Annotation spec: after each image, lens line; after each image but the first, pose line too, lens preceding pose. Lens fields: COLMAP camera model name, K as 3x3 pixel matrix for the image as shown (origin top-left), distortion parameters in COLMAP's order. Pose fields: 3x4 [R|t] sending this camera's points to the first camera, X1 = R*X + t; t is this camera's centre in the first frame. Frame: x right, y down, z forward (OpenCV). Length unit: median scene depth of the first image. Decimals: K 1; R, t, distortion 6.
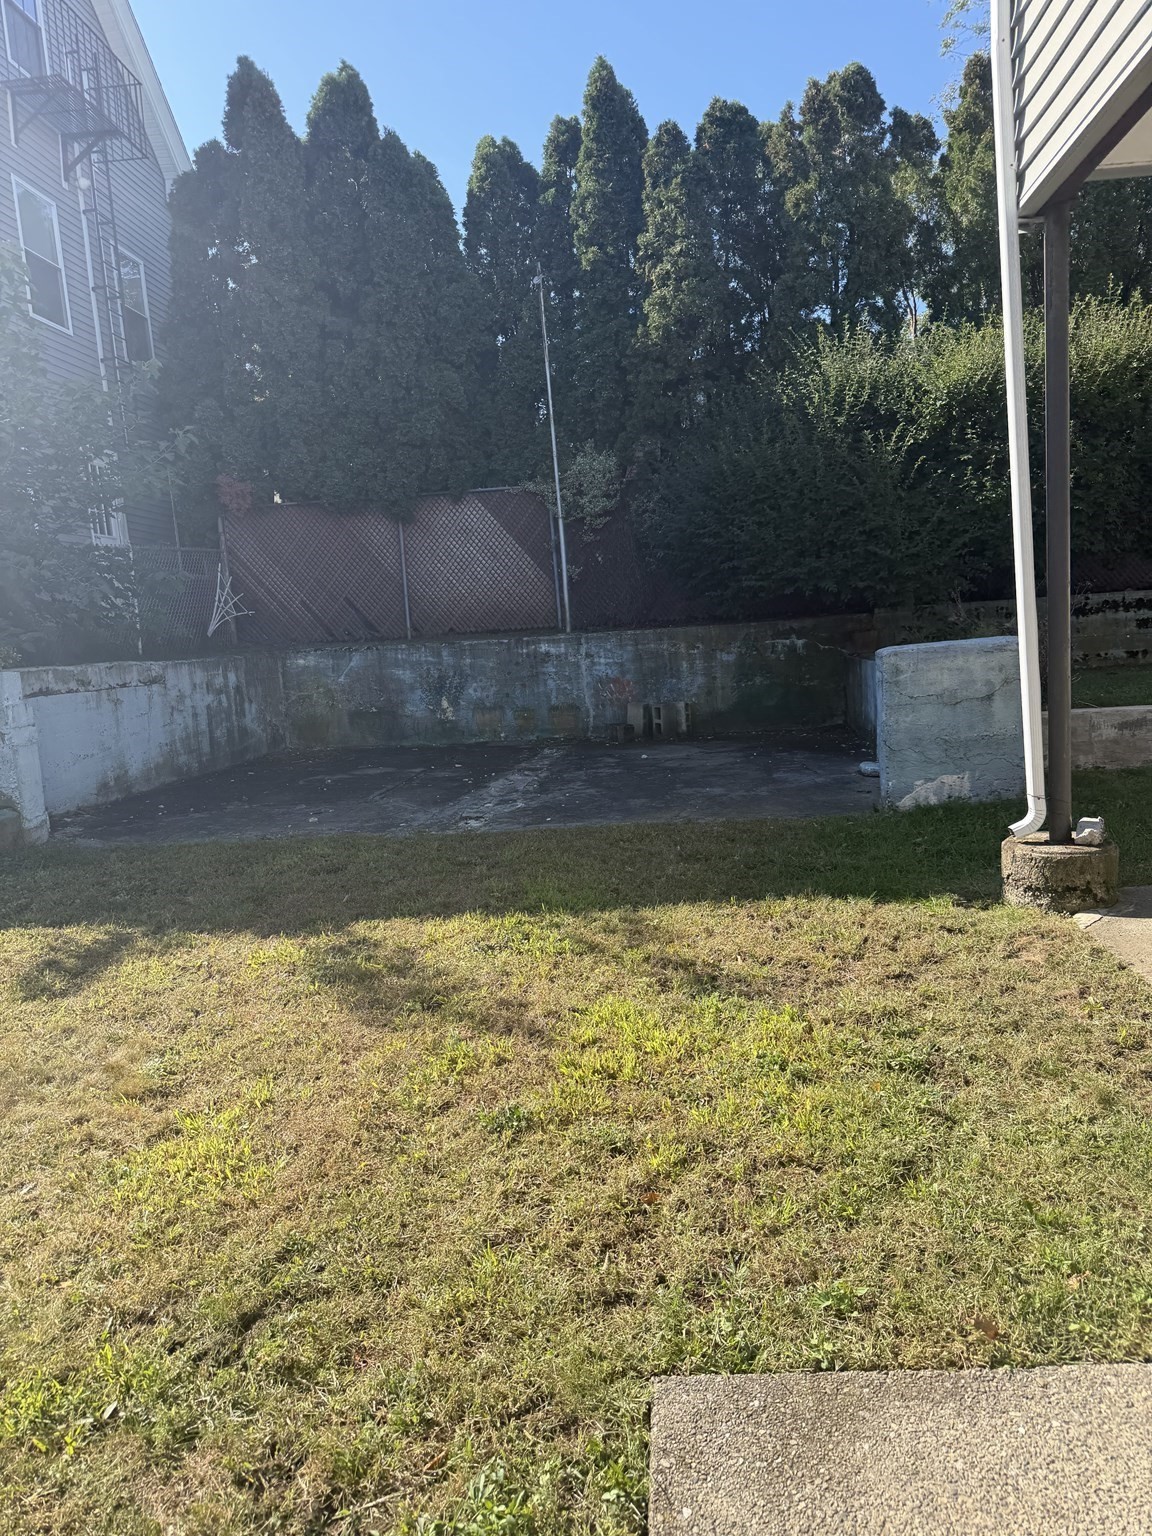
lens RADIAL K [[1076.2, 0, 576.0], [0, 1076.2, 768.0], [0, 0, 1]] dist [0.107872, -0.139714]
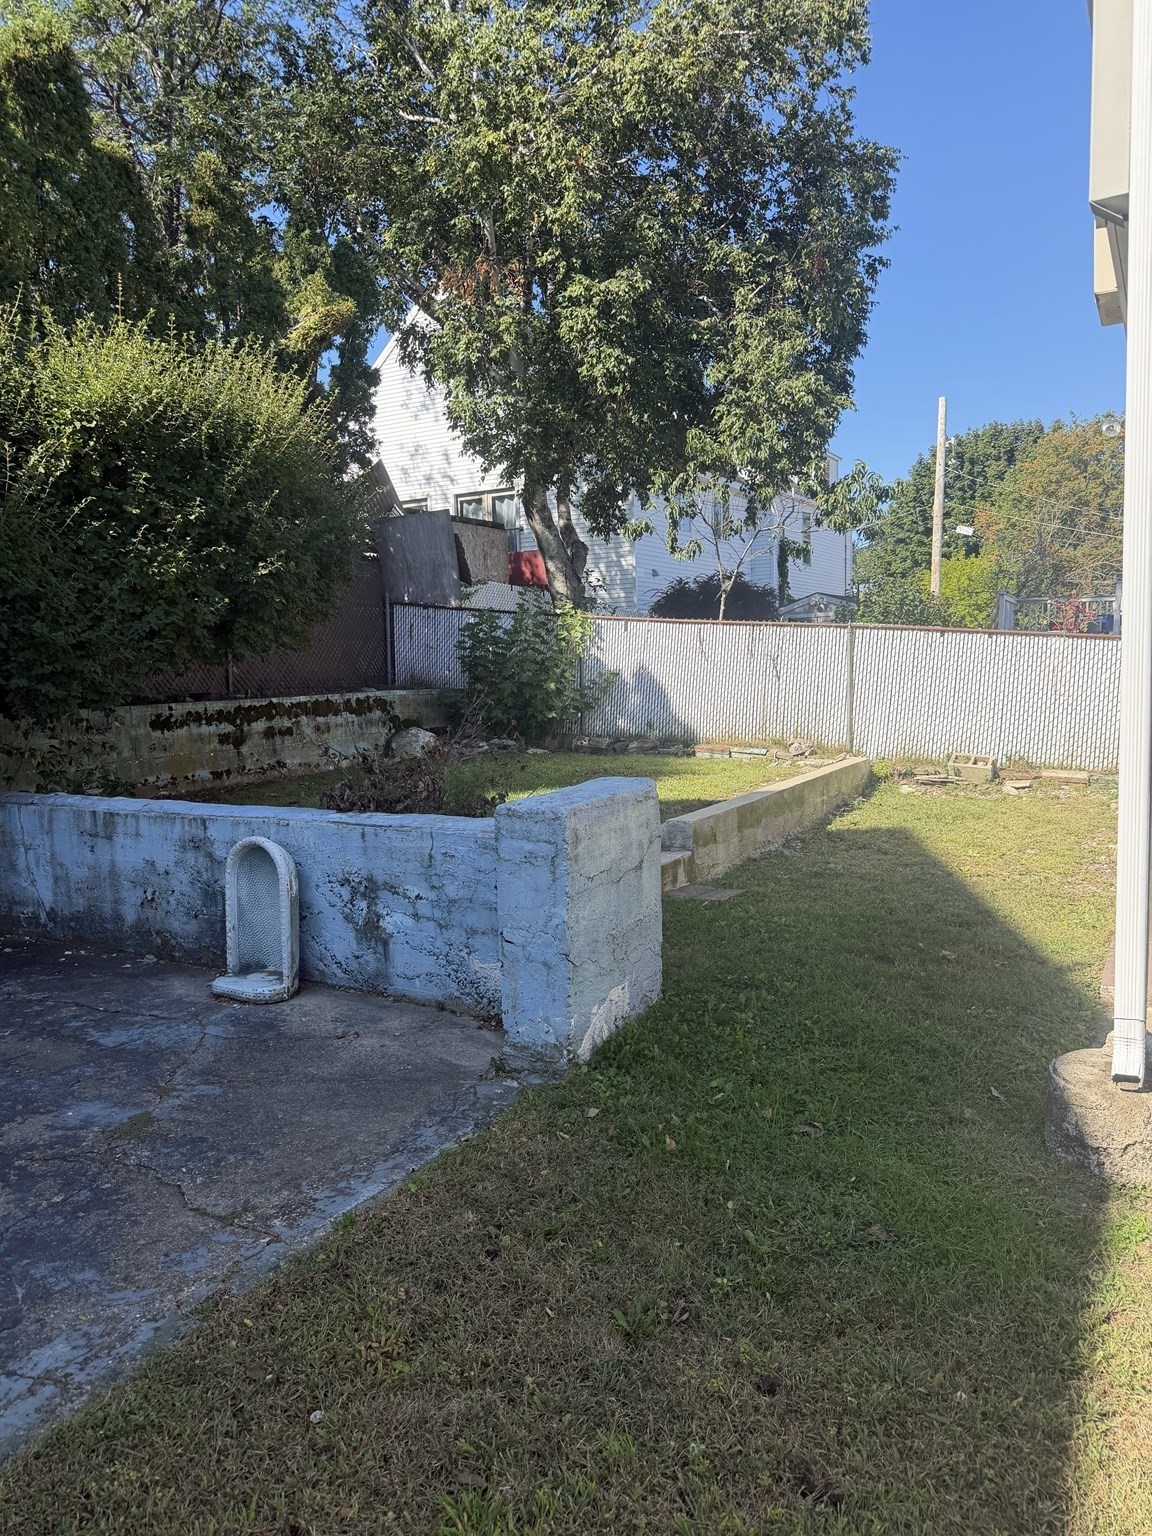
lens RADIAL K [[1076.2, 0, 576.0], [0, 1076.2, 768.0], [0, 0, 1]] dist [0.107872, -0.139714]
pose [[0.408136, -0.034611, 0.912265, -0.134324], [0.114490, 0.993332, -0.013535, -0.061950], [-0.905713, 0.109970, 0.409377, 0.379298]]
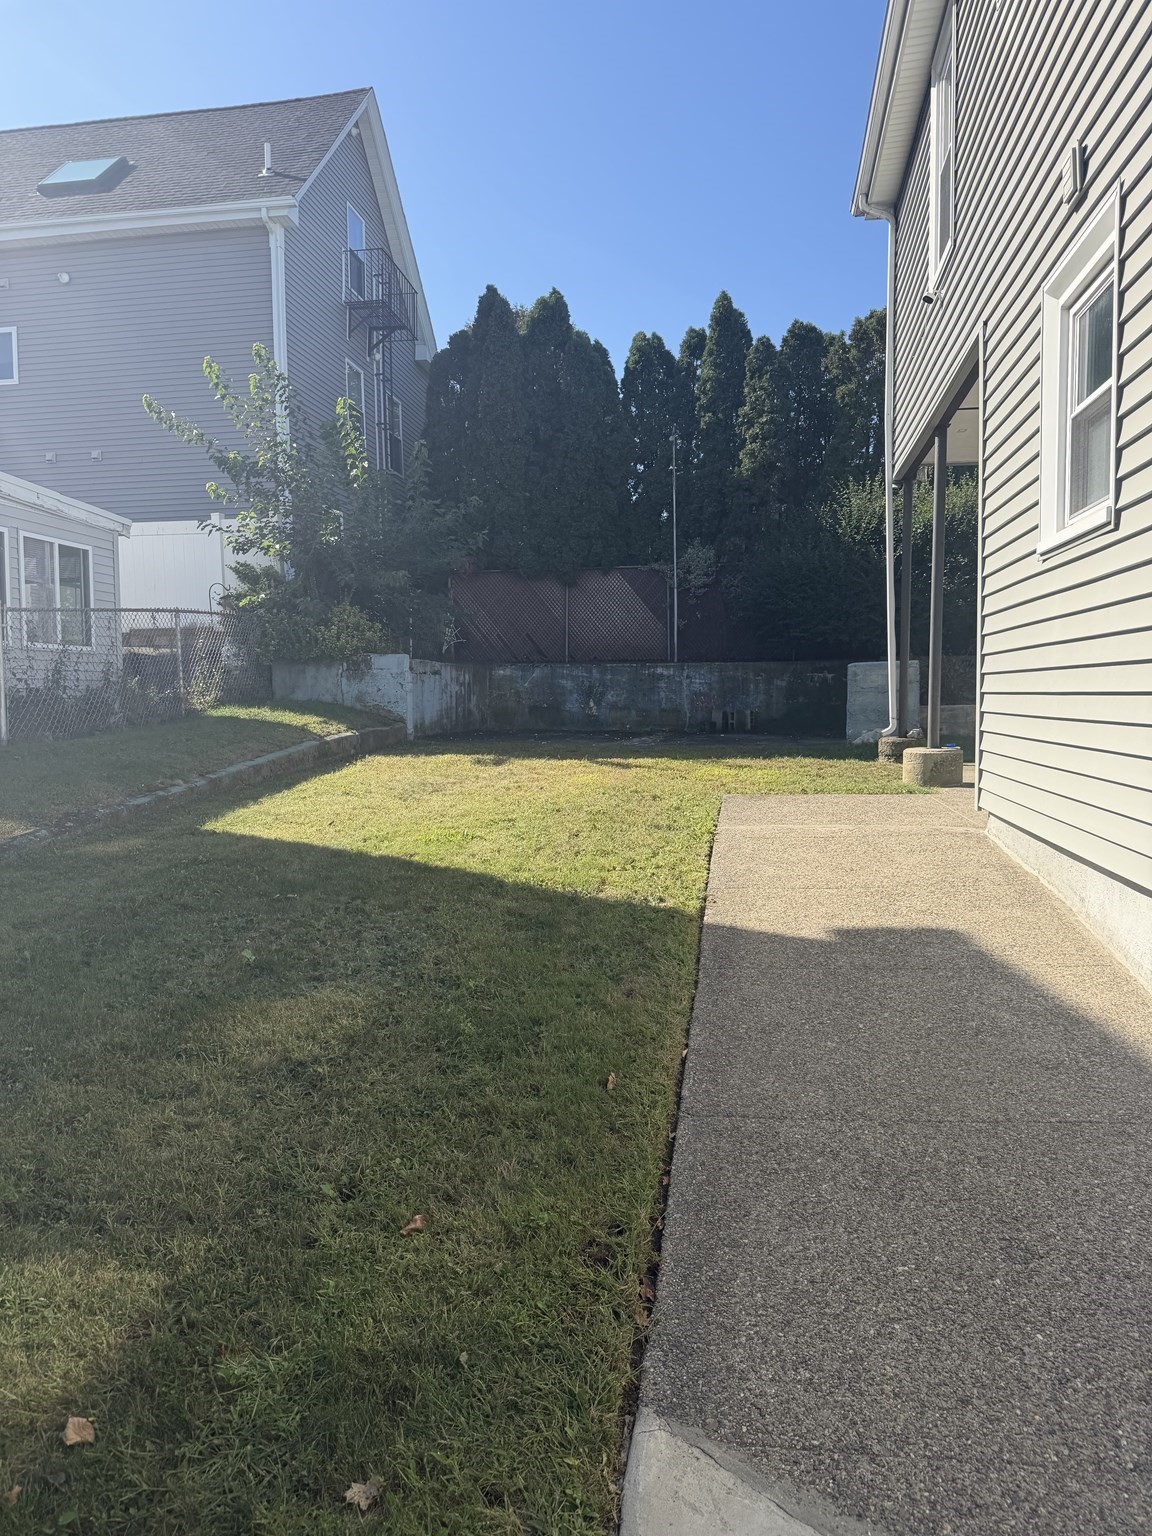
lens RADIAL K [[1077.4, 0, 553.5], [0, 1077.4, 761.6], [0, 0, 1]] dist [0.200603, -0.384091]
pose [[0.994194, 0.063468, -0.086896, -0.037237], [-0.068535, 0.996040, -0.056625, 0.113746], [0.082958, 0.062252, 0.994607, -0.531411]]
